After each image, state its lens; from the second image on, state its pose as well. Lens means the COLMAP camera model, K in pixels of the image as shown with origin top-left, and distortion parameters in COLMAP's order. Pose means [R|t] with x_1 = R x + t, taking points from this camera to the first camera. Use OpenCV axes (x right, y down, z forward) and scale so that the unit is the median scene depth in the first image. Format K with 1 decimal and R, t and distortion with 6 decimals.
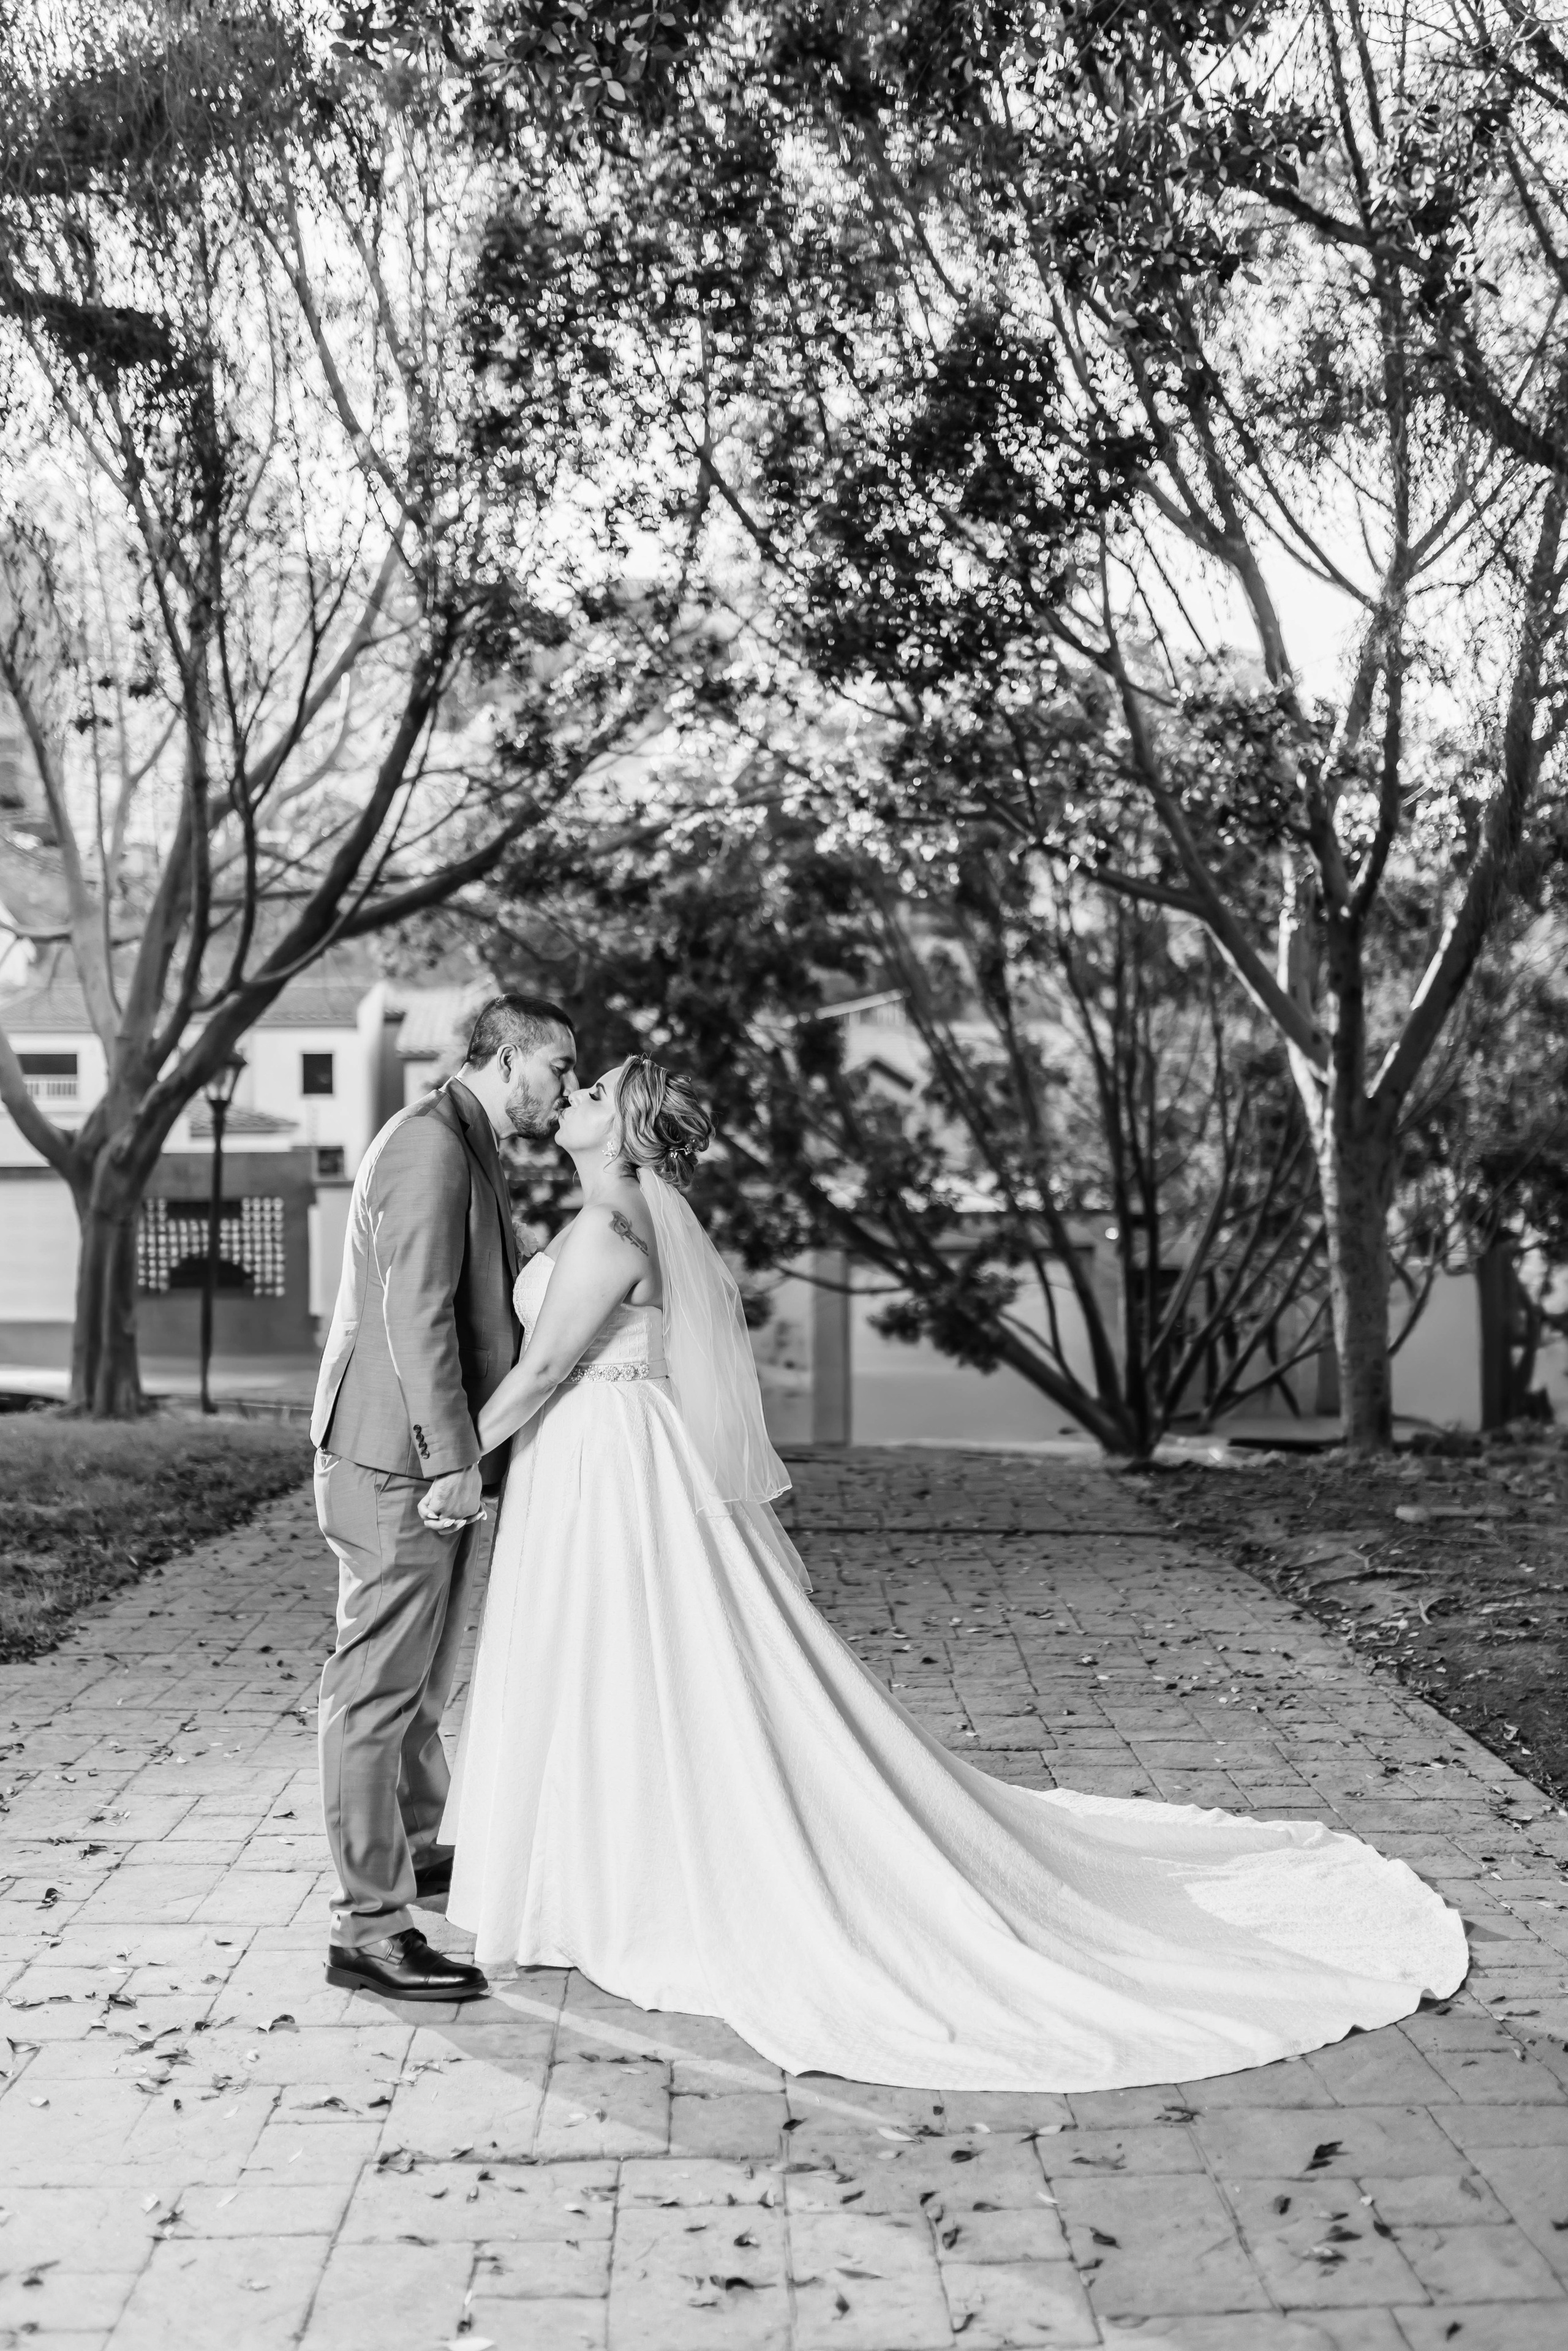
lens RADIAL K [[2257.7, 0, 778.8], [0, 2257.7, 1181.4], [0, 0, 1]] dist [0.005487, 0.001508]
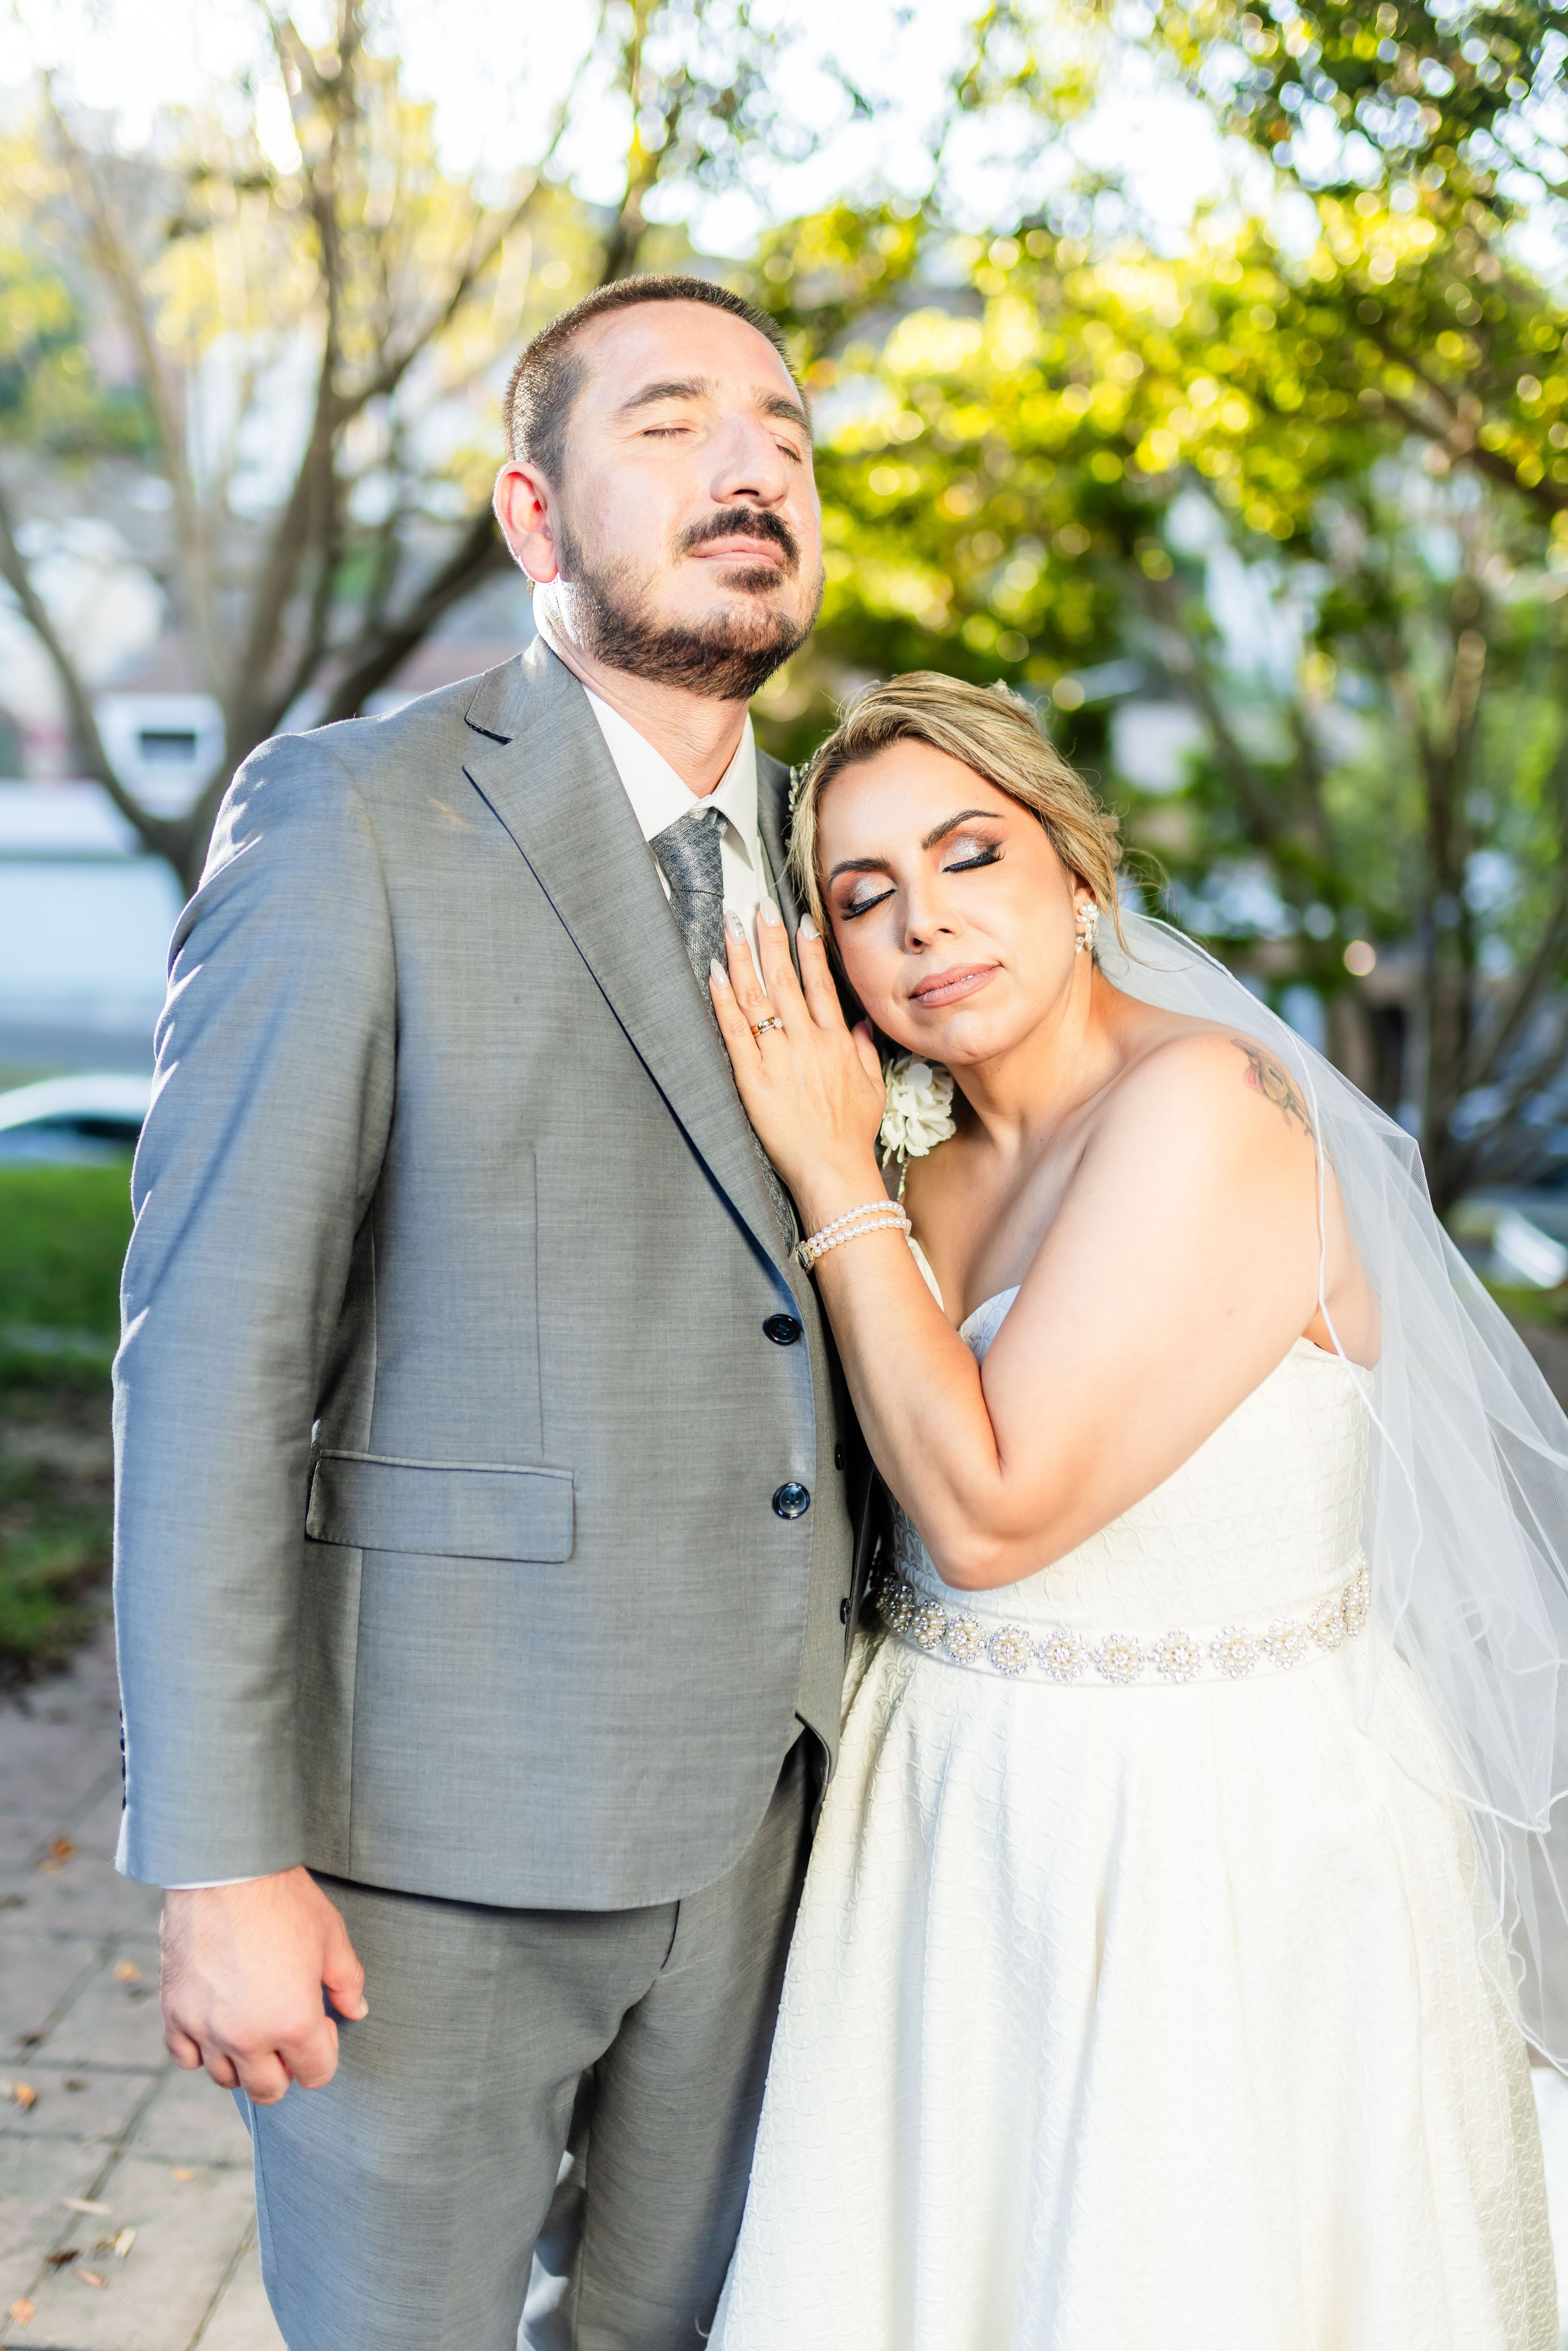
lens RADIAL K [[2340.1, 0, 699.1], [0, 2340.1, 1099.2], [0, 0, 1]] dist [0.002773, 0.000697]
pose [[0.994899, 0.038985, -0.093036, -0.061118], [-0.030288, 0.995193, 0.093129, -0.003721], [0.096220, -0.089836, 0.991298, 0.251322]]
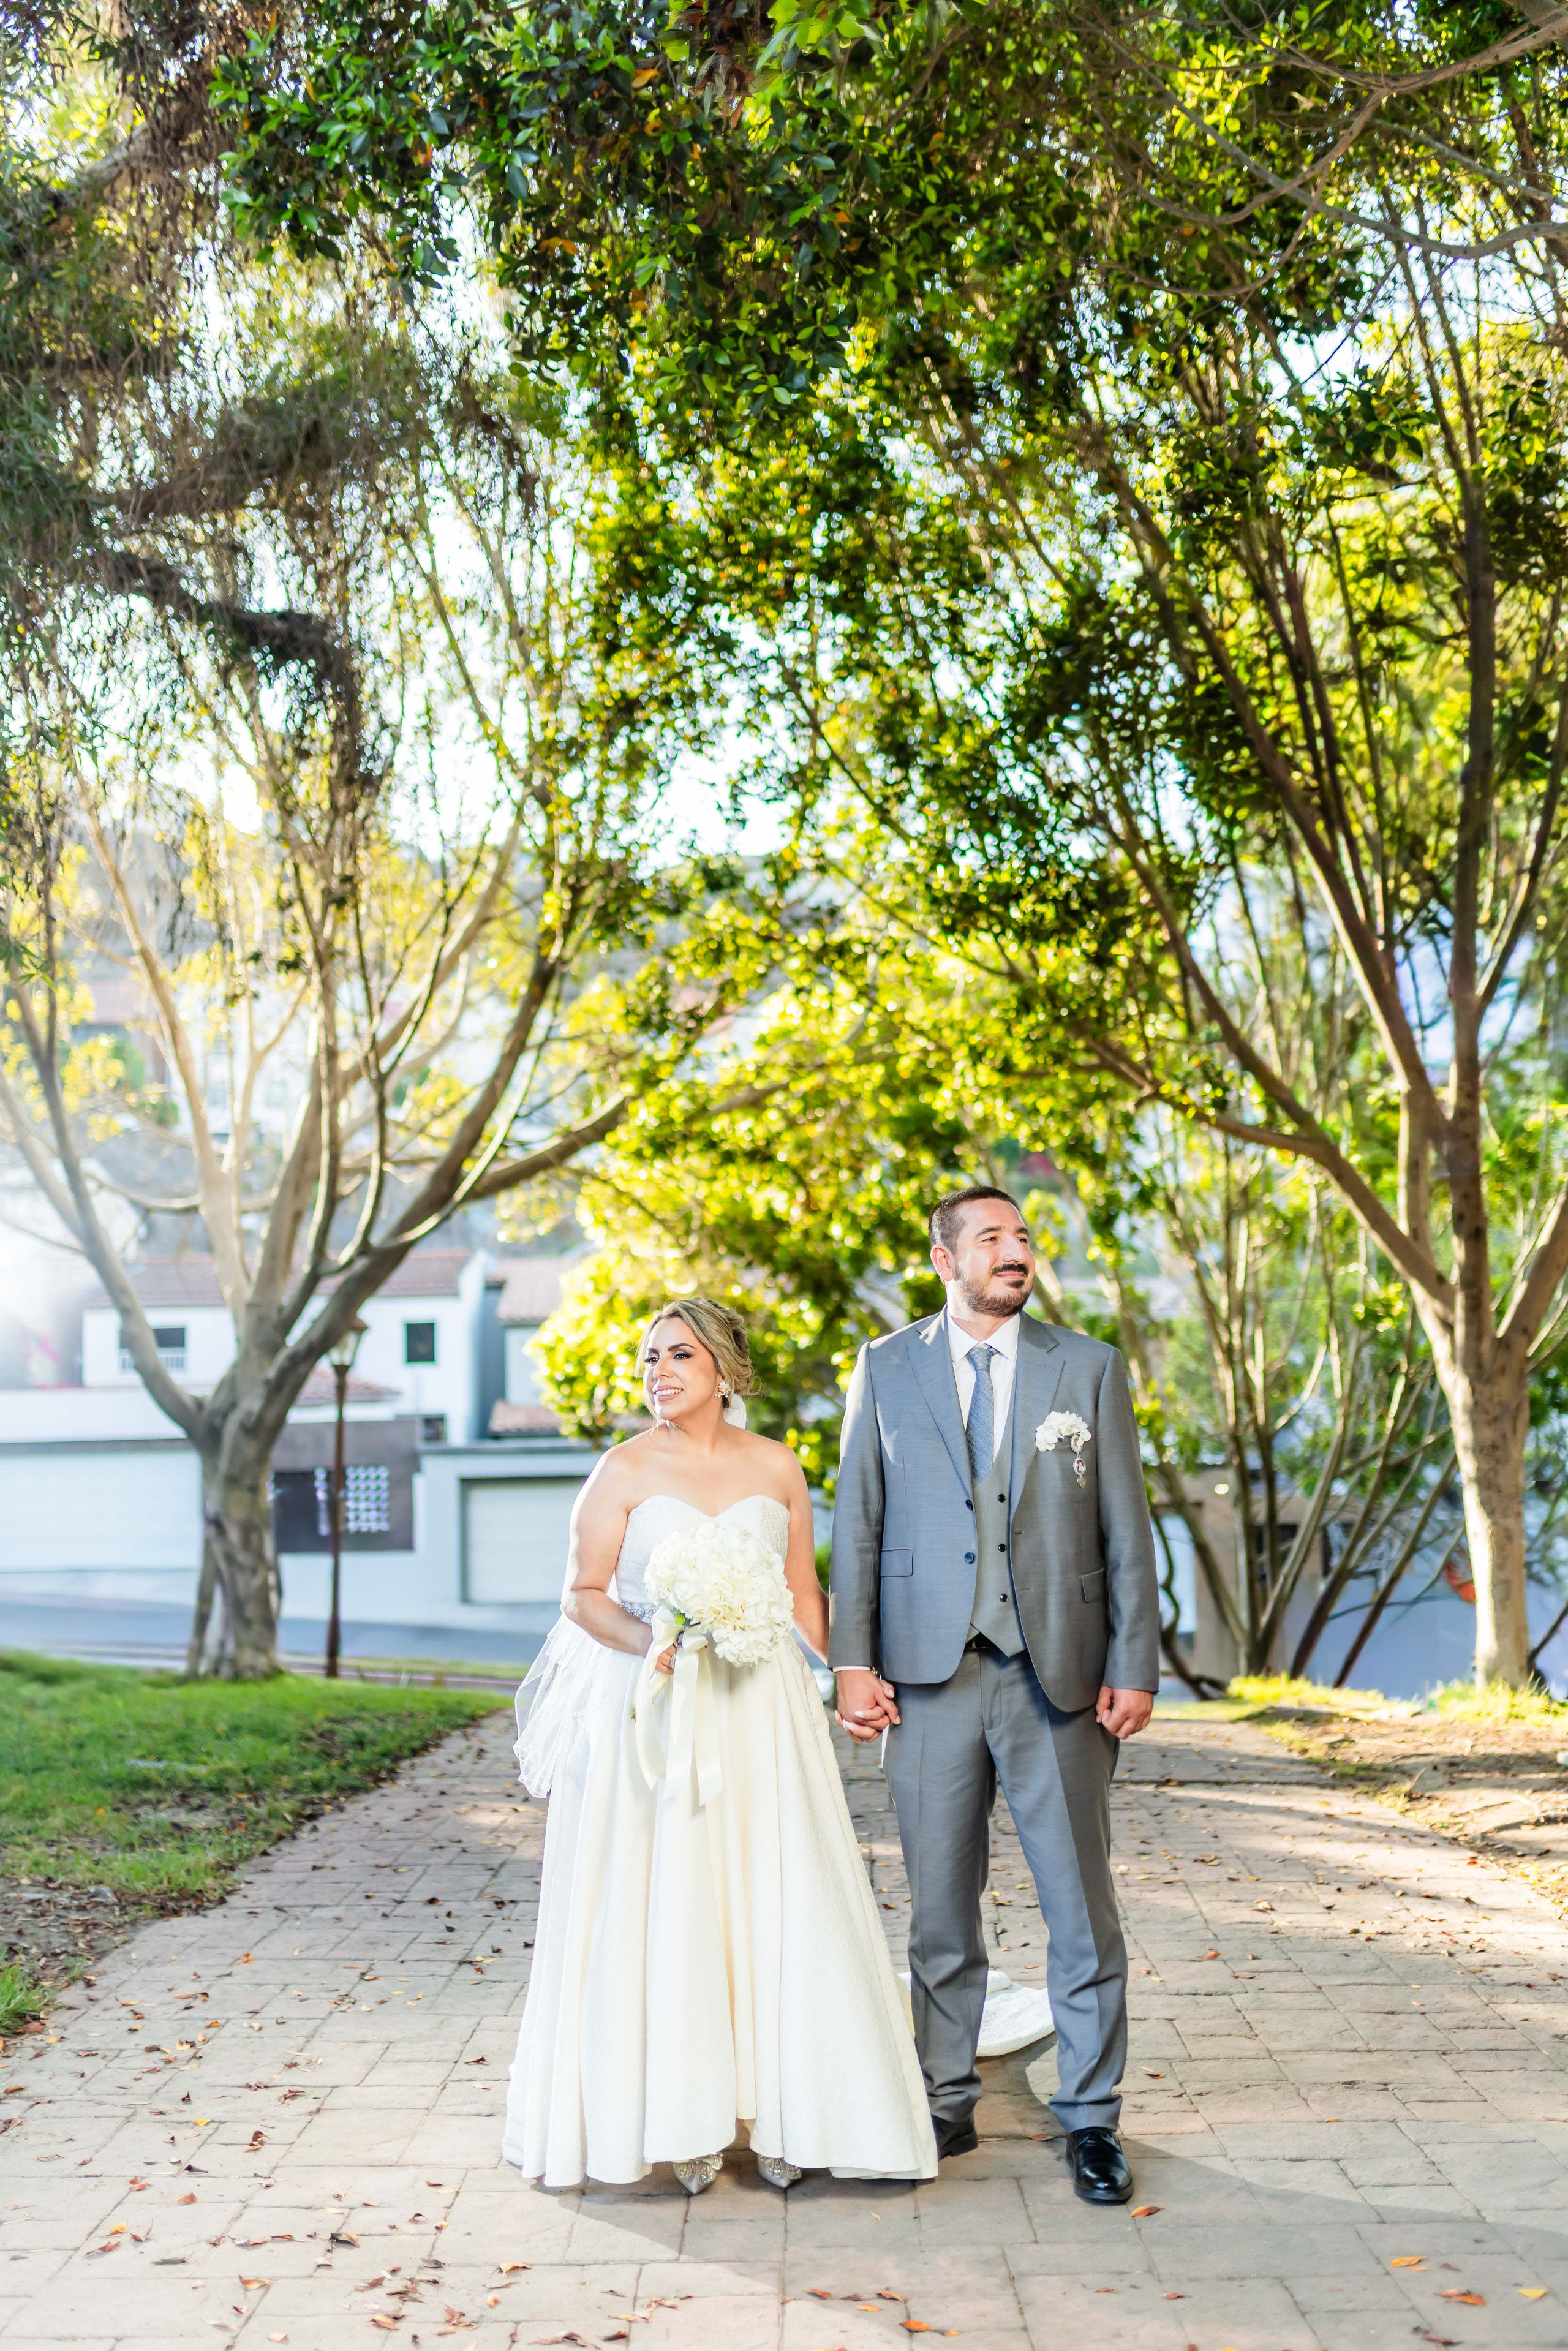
lens RADIAL K [[2259.2, 0, 759.7], [0, 2259.2, 1197.4], [0, 0, 1]] dist [0.002199, -0.002754]
pose [[0.998649, -0.022167, -0.046995, -0.017658], [0.016894, 0.993814, -0.109768, 0.006213], [0.049137, 0.108826, 0.992846, -0.011238]]
